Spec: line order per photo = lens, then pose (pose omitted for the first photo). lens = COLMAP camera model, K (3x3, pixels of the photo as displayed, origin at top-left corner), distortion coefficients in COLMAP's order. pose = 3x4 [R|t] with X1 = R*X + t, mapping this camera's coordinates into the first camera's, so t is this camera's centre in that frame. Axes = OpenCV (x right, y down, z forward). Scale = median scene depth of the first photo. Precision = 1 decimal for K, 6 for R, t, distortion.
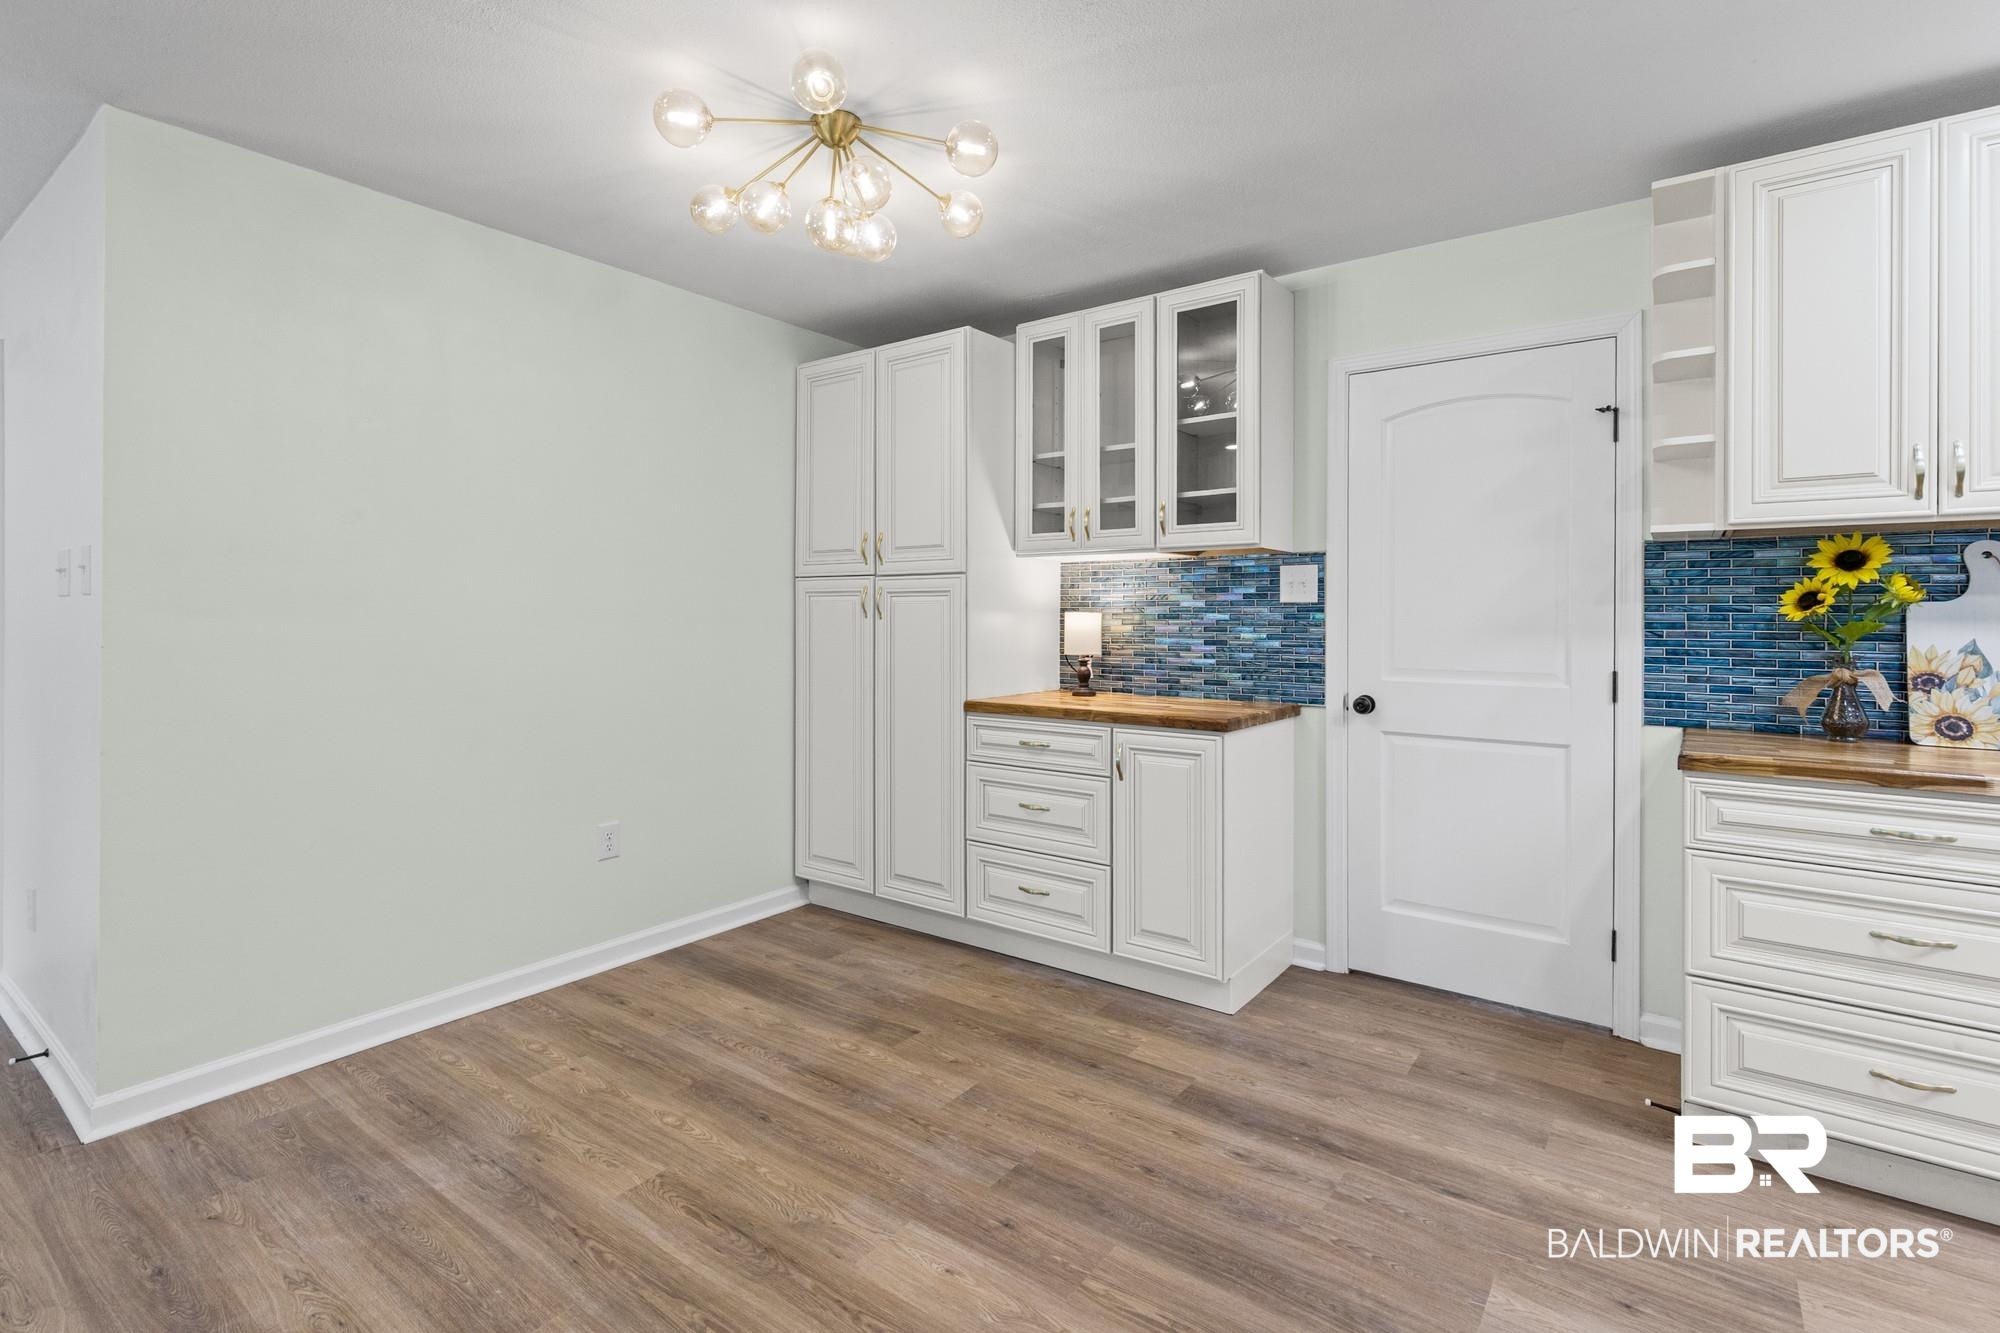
lens RADIAL K [[939.6, 0, 1002.6], [0, 939.6, 613.5], [0, 0, 1]] dist [0.005240, 0.000651]
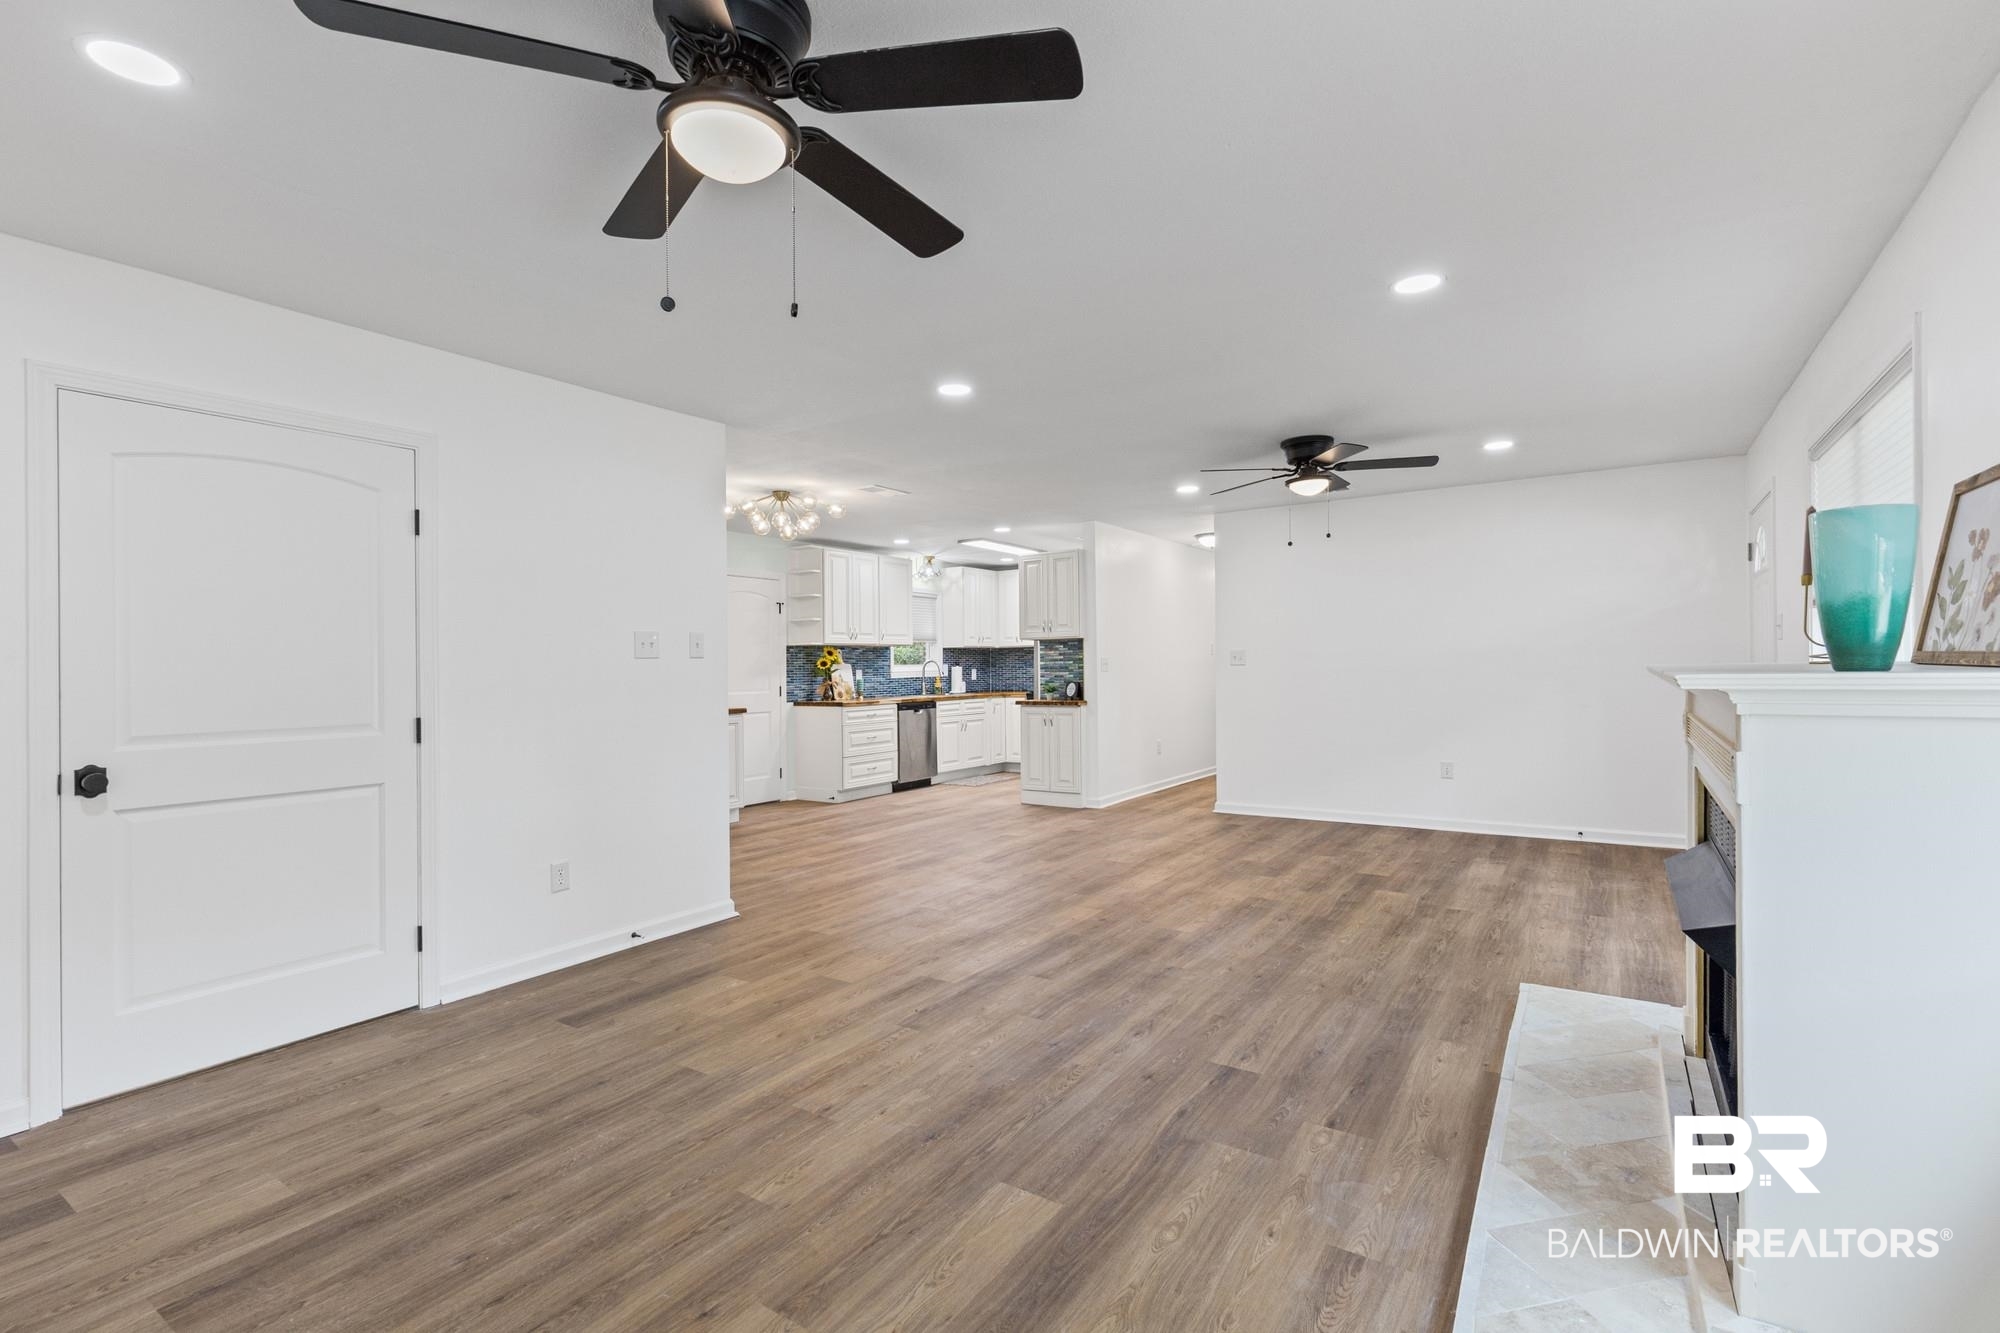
lens RADIAL K [[908.0, 0, 998.7], [0, 908.0, 650.8], [0, 0, 1]] dist [0.002306, -0.000193]
pose [[-0.036290, 0.016128, 0.999211, -2.867393], [0.021182, 0.999658, -0.015366, 0.005276], [-0.999117, 0.020608, -0.036619, 0.436838]]
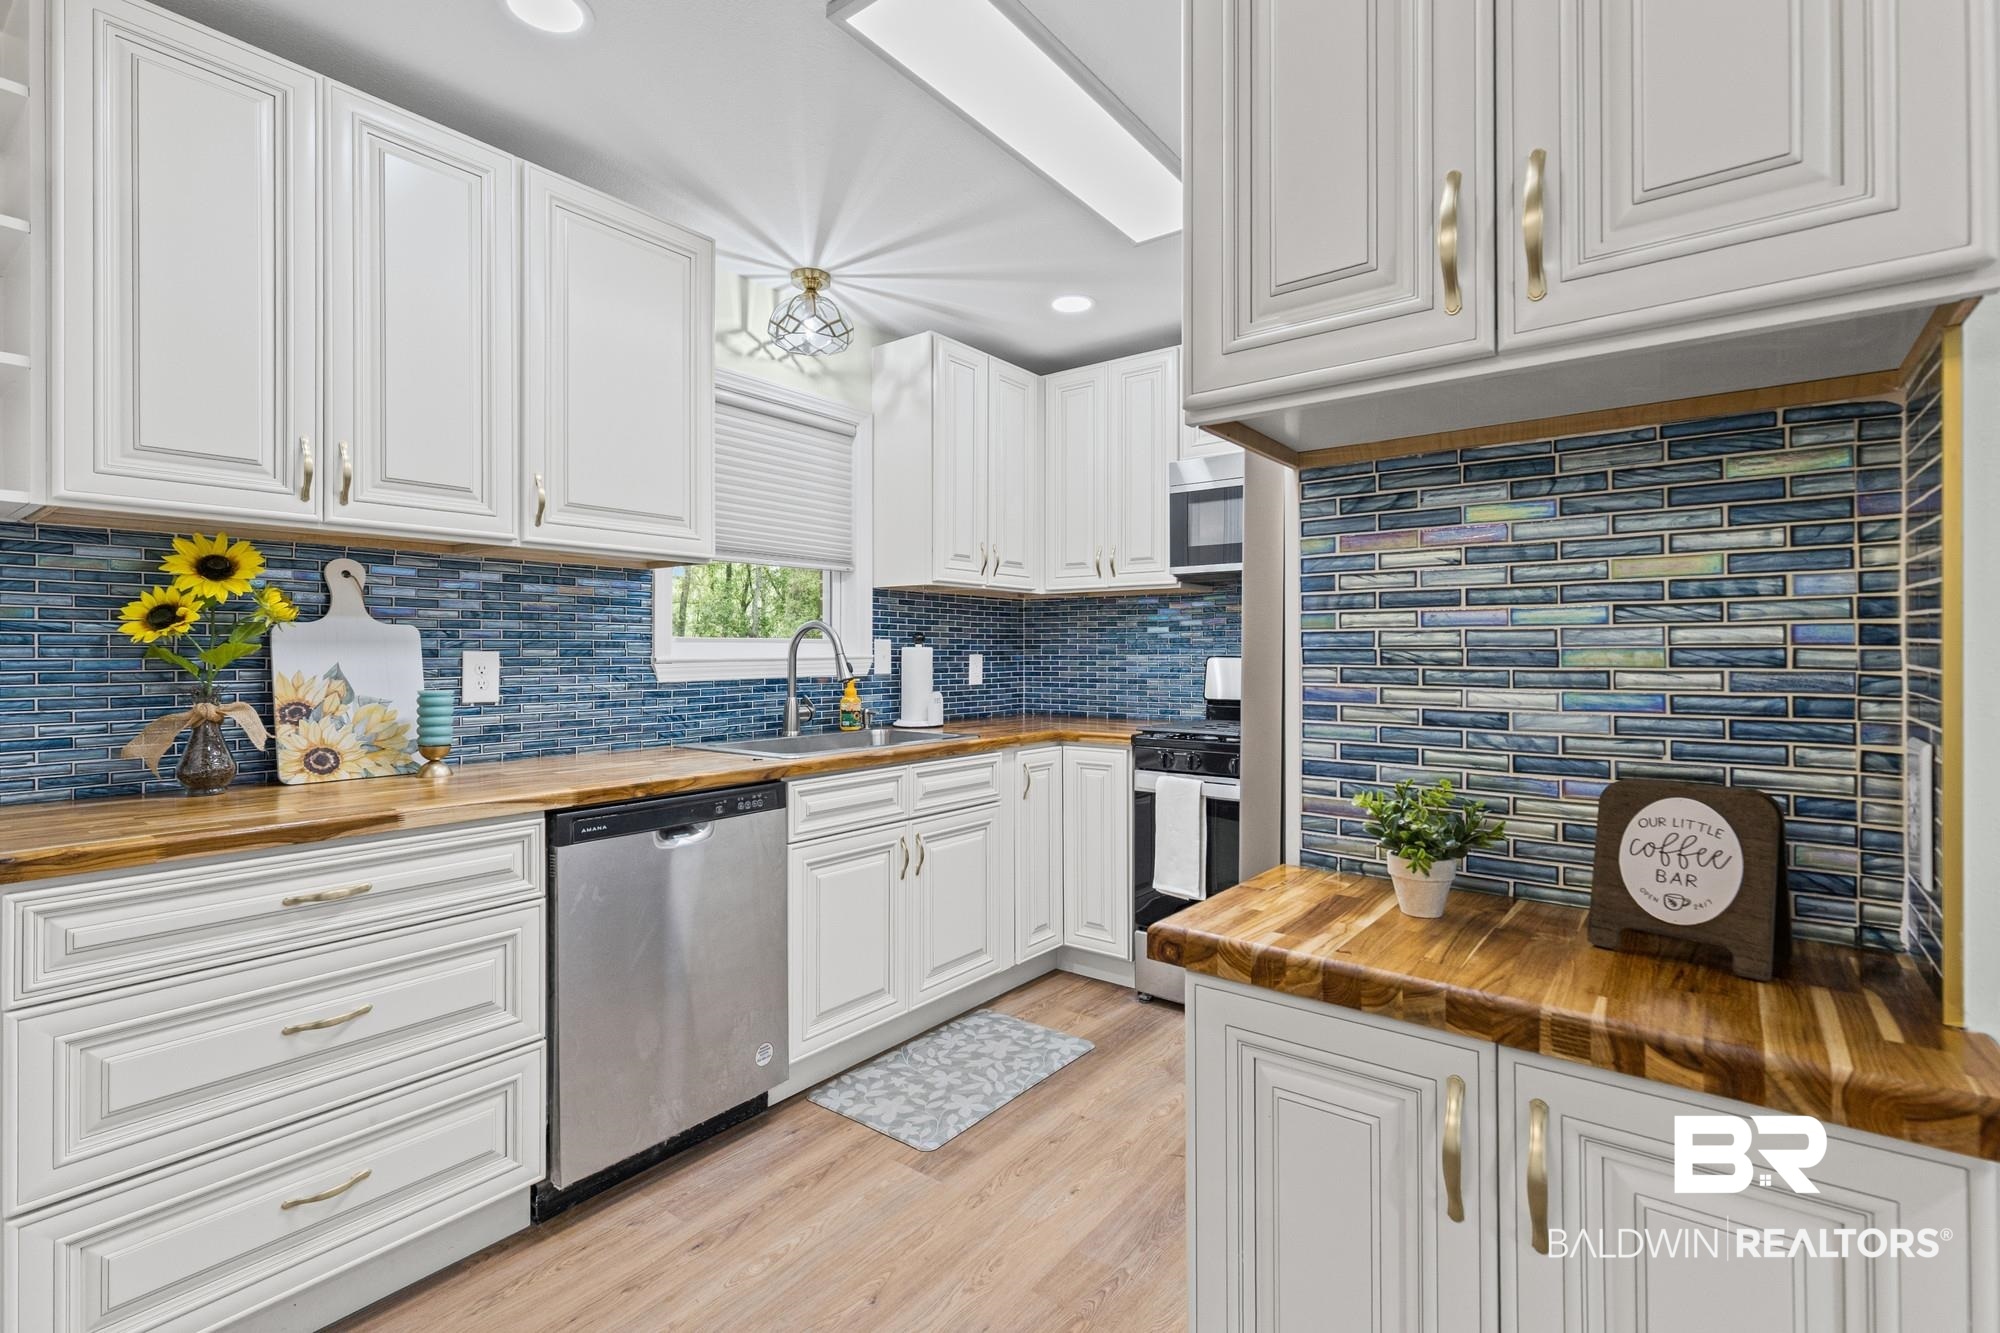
lens RADIAL K [[908.0, 0, 998.7], [0, 908.0, 650.8], [0, 0, 1]] dist [0.002306, -0.000193]
pose [[0.020408, -0.000632, 0.999792, 0.138119], [0.004216, 0.999991, 0.000546, 0.016751], [-0.999783, 0.004204, 0.020411, 0.317372]]
